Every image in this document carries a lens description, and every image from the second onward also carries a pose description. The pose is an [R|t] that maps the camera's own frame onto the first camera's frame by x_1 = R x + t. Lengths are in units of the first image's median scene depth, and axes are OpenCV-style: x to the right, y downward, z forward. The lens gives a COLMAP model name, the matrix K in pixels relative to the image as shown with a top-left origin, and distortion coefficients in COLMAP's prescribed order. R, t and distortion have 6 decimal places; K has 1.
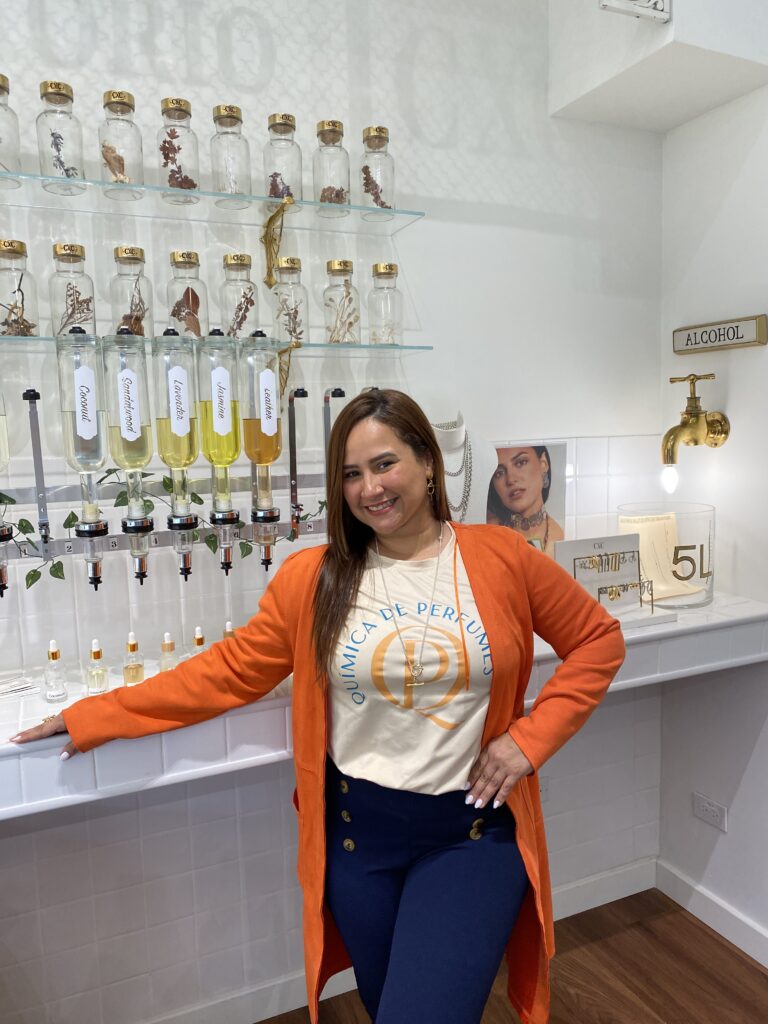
lens RADIAL K [[766.2, 0, 382.4], [0, 766.2, 514.6], [0, 0, 1]] dist [0.002659, -0.015214]
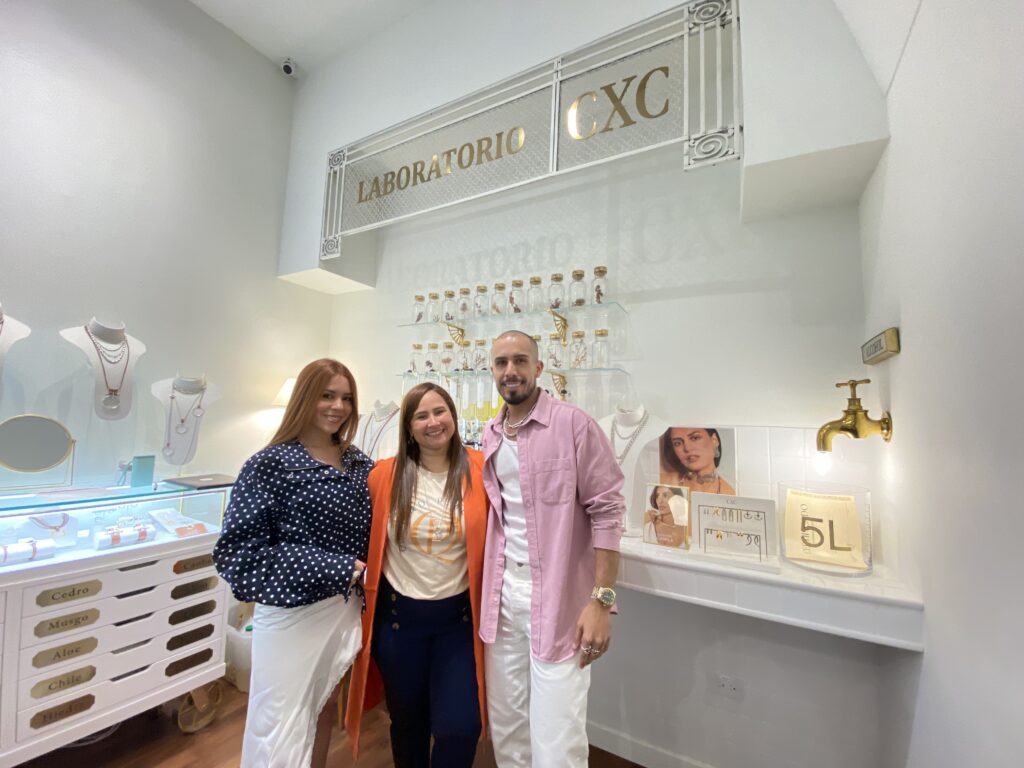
lens RADIAL K [[435.3, 0, 511.2], [0, 435.3, 382.5], [0, 0, 1]] dist [0.002252, 0.000029]
pose [[0.559050, -0.023627, -0.828797, 0.790316], [-0.152757, 0.979548, -0.130964, -0.006390], [0.814941, 0.199820, 0.544007, 0.213114]]
